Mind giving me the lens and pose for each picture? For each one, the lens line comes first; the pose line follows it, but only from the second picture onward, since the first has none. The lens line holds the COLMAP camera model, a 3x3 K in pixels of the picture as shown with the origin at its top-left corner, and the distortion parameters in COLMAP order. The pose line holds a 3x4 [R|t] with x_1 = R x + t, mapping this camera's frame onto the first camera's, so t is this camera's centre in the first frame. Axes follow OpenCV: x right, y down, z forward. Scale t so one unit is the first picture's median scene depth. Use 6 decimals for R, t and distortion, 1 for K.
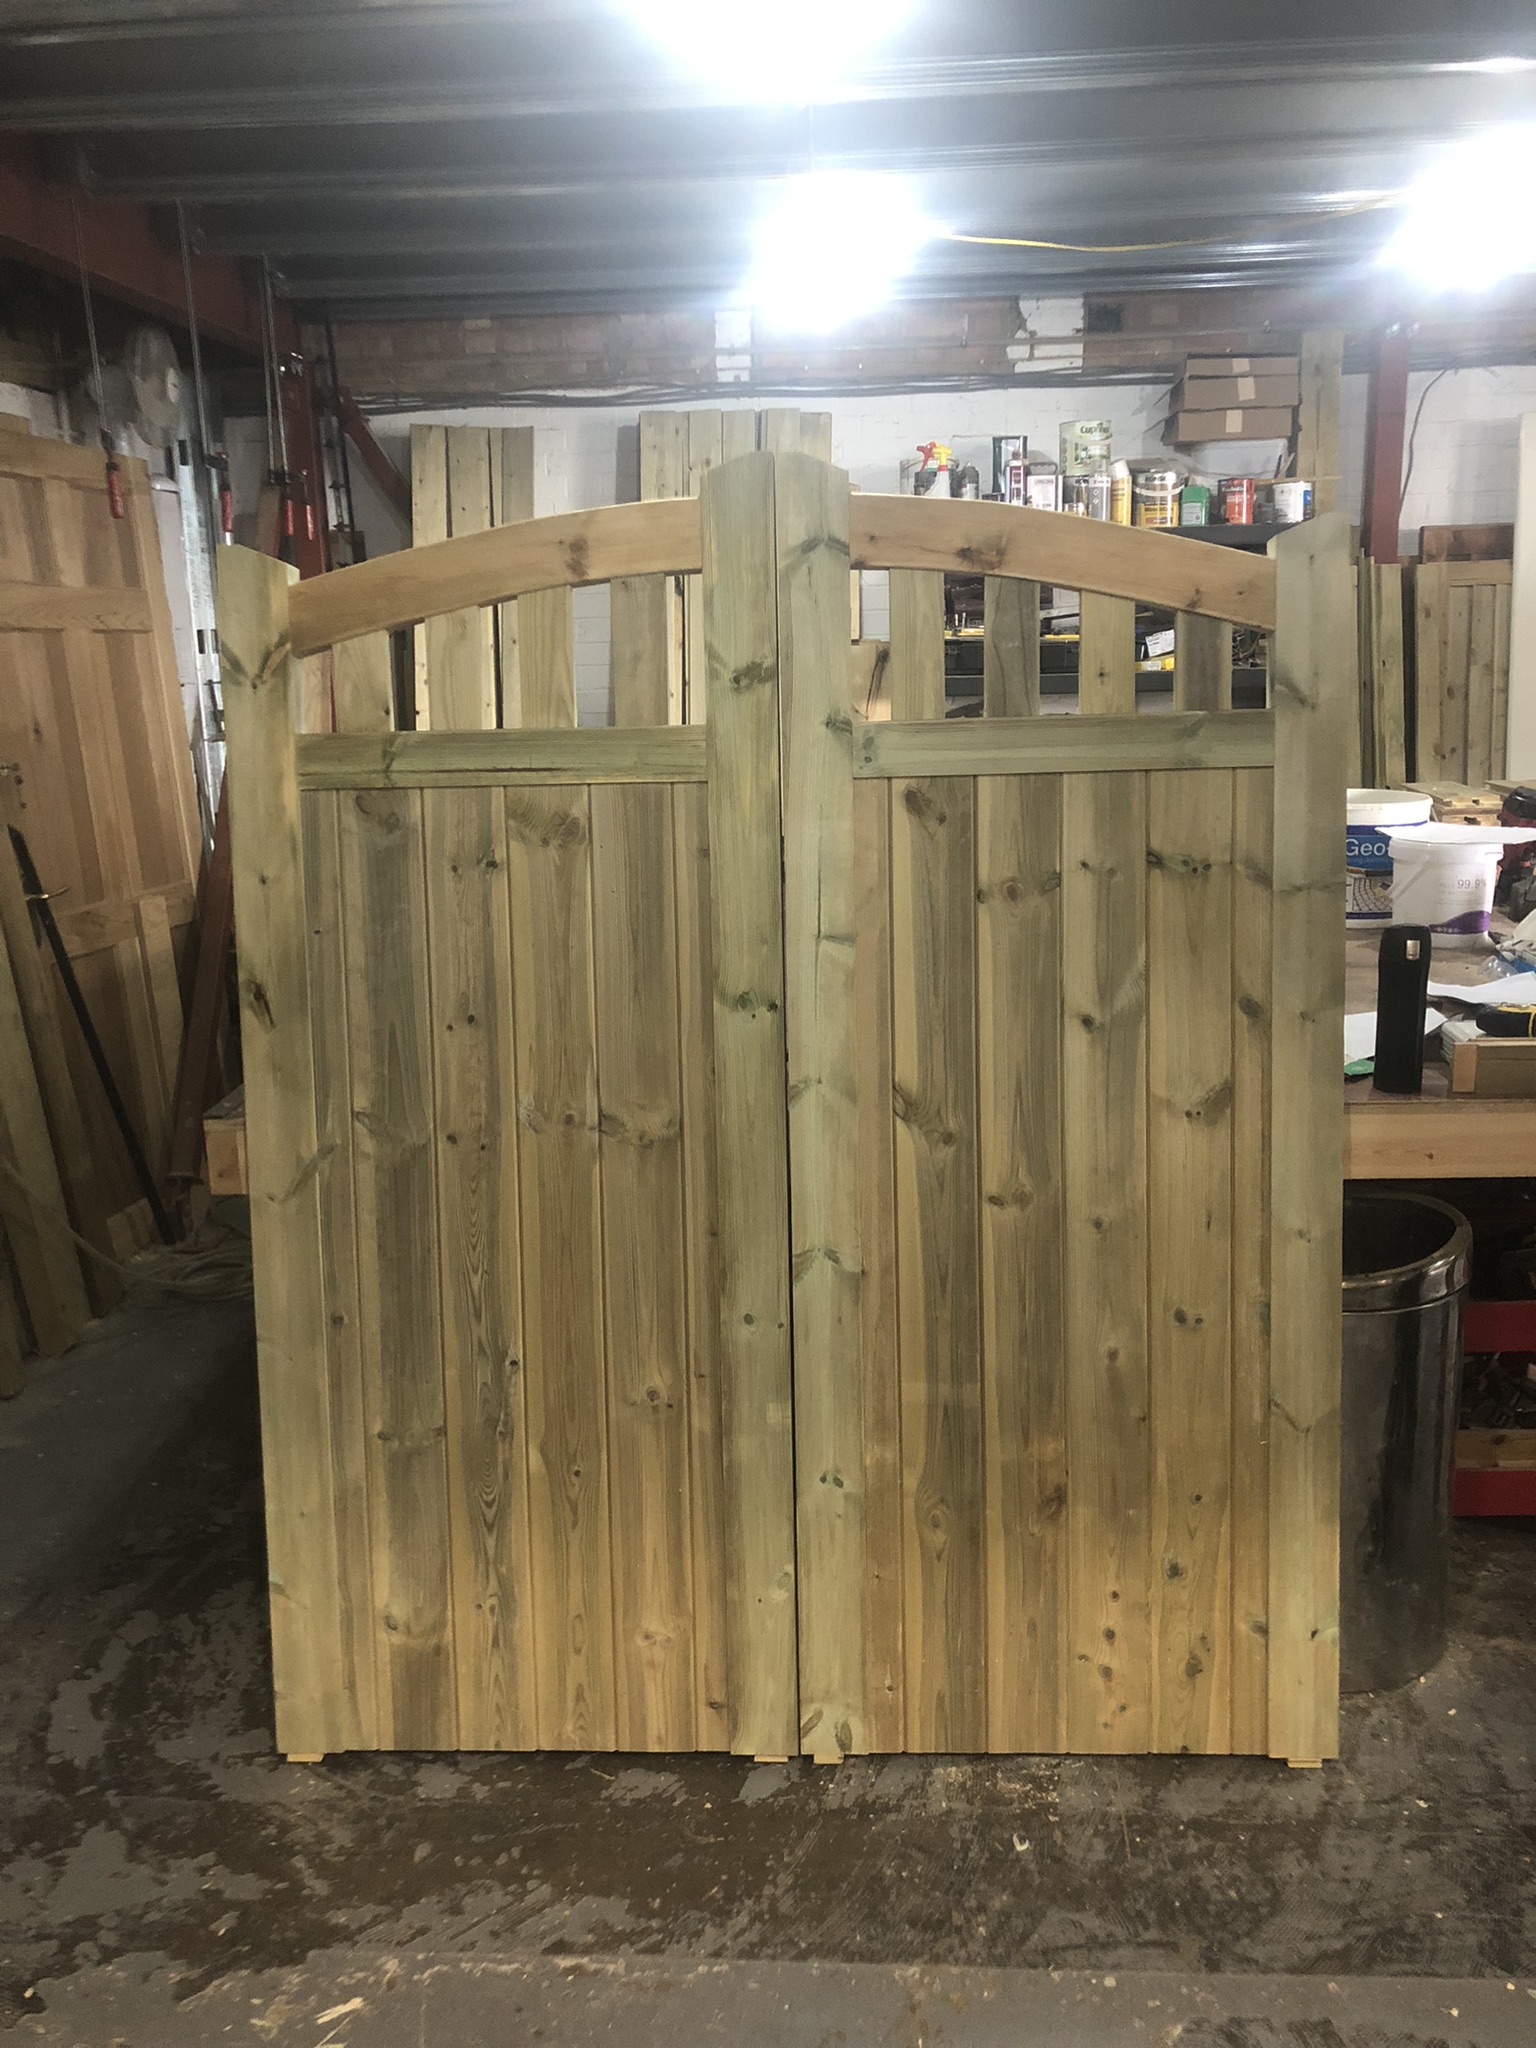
lens RADIAL K [[1699.4, 0, 767.3], [0, 1699.4, 1016.1], [0, 0, 1]] dist [0.032804, -0.019925]
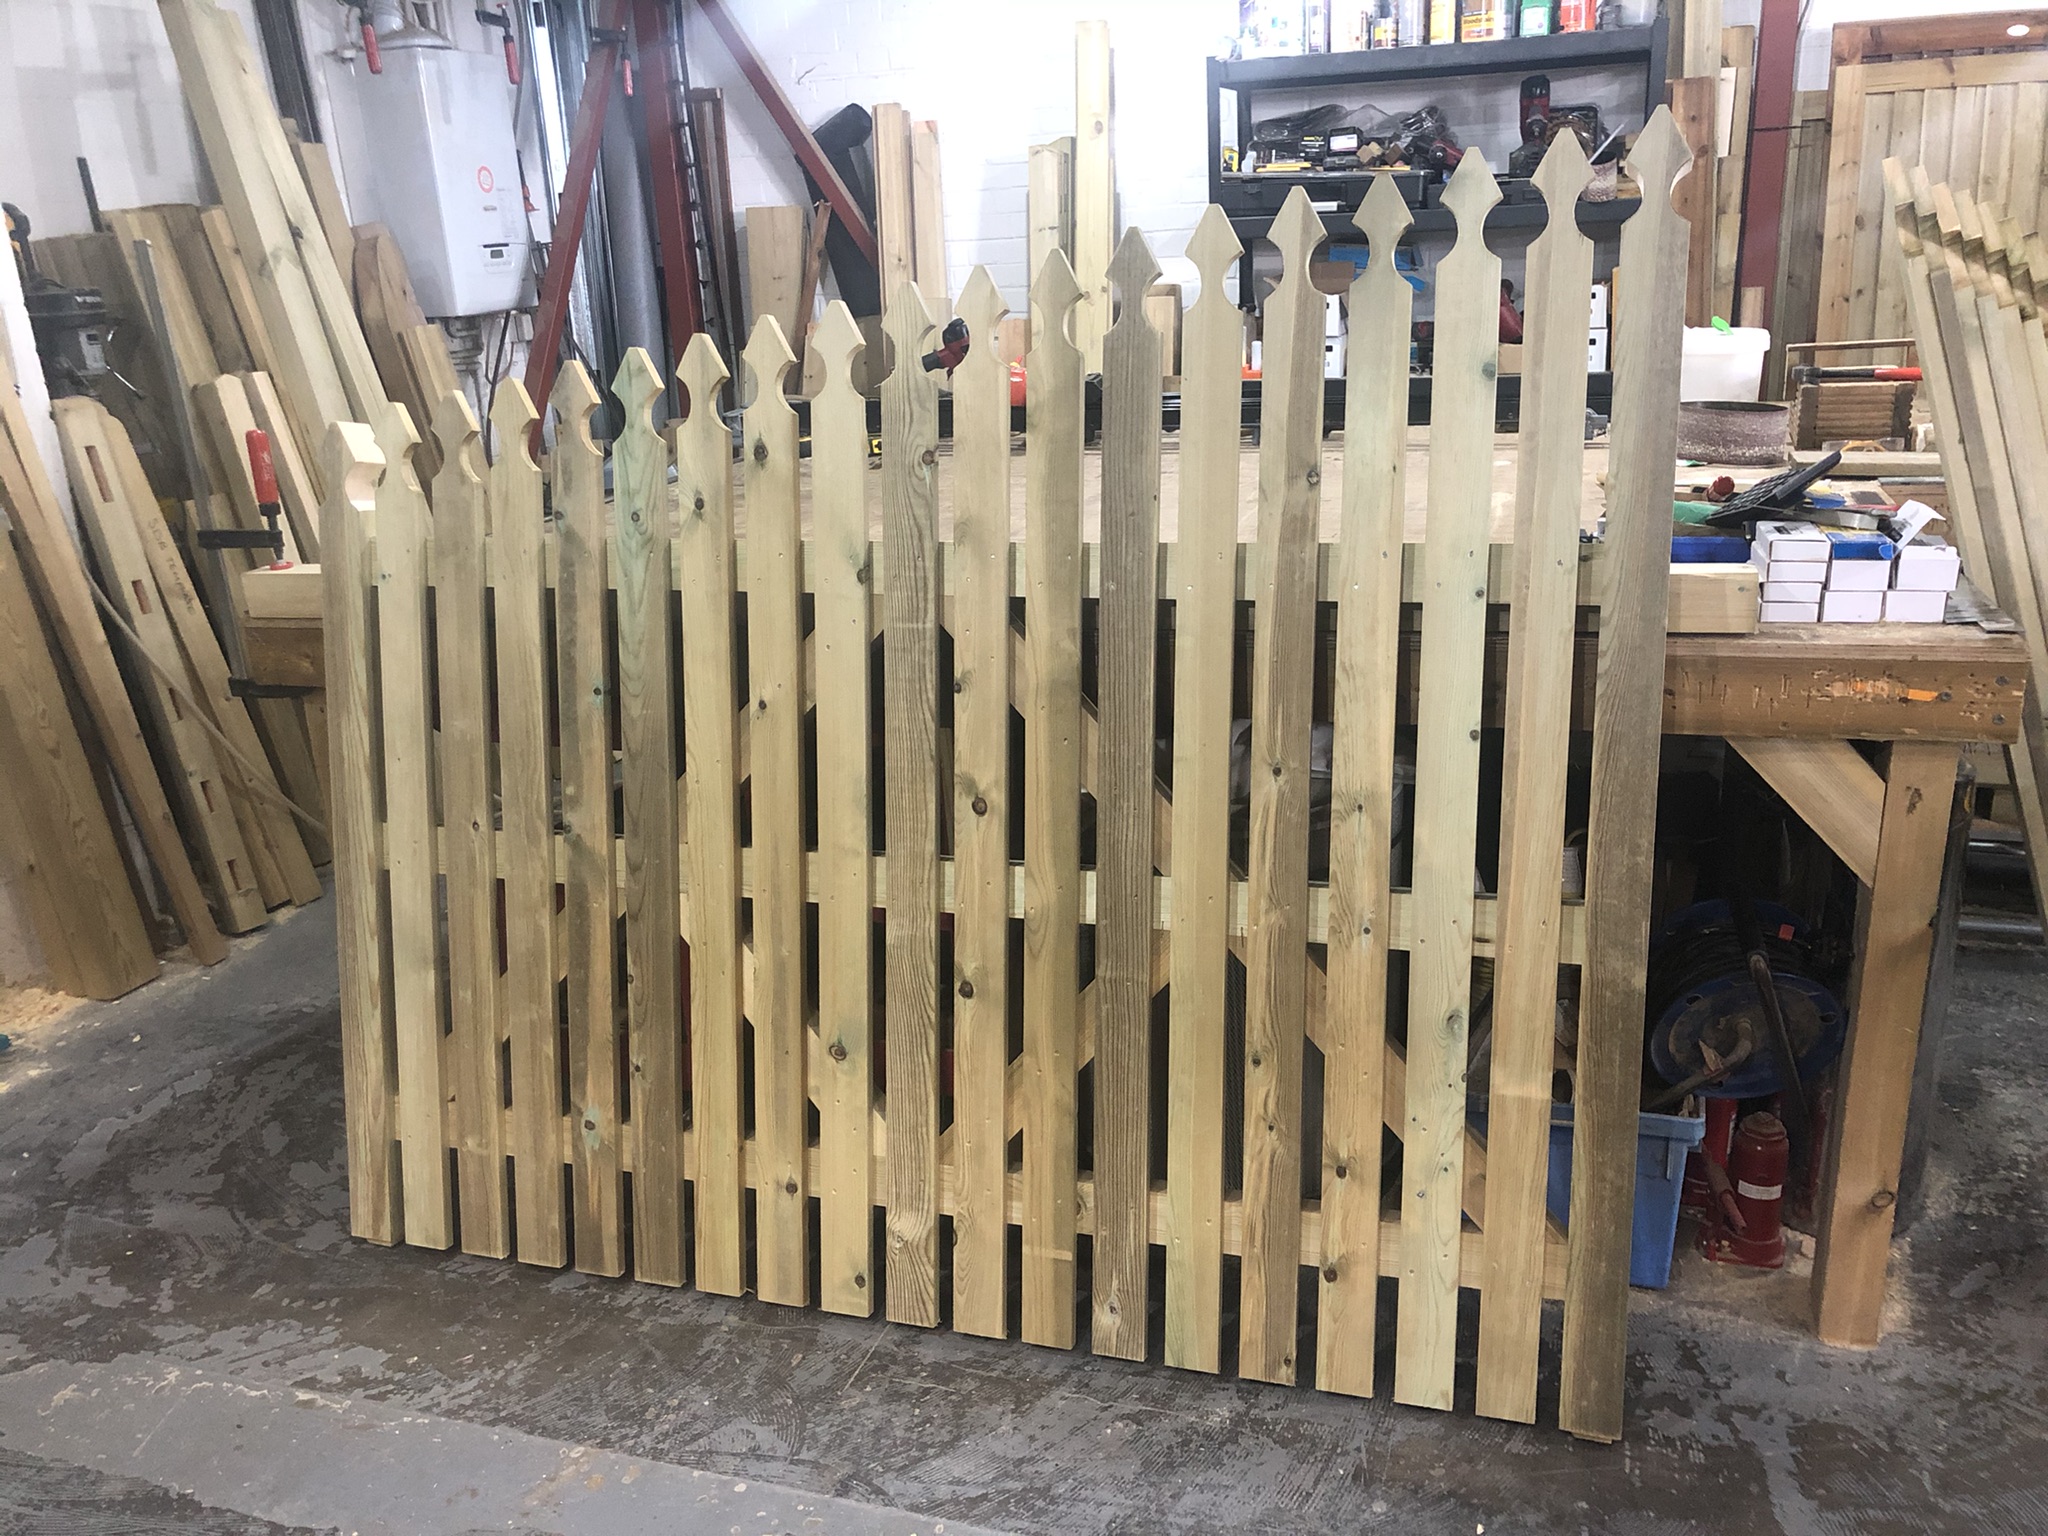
lens RADIAL K [[1699.4, 0, 1024.0], [0, 1699.4, 770.3], [0, 0, 1]] dist [0.032804, -0.019925]
pose [[0.965621, 0.058946, -0.253184, 0.575665], [-0.032006, 0.993501, 0.109235, 0.010034], [0.257977, -0.097376, 0.961231, 0.084543]]
